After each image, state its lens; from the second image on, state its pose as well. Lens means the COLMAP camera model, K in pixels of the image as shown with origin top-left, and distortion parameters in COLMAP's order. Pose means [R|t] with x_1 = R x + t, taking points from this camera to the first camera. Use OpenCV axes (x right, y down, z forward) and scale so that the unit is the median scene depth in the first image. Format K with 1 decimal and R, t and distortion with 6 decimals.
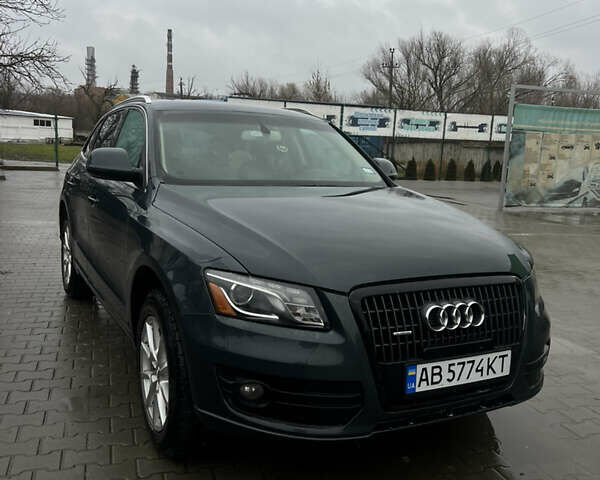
lens RADIAL K [[645.9, 0, 300.0], [0, 645.9, 240.0], [0, 0, 1]] dist [0.013342, -0.020465]
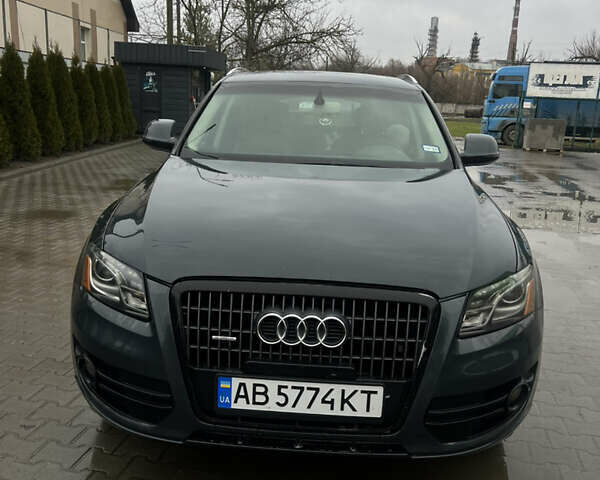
lens RADIAL K [[645.9, 0, 300.0], [0, 645.9, 240.0], [0, 0, 1]] dist [0.013342, -0.020465]
pose [[0.845548, 0.103018, -0.523867, 0.655858], [-0.079225, 0.994555, 0.067705, -0.052013], [0.527989, -0.015745, 0.849105, 0.302317]]
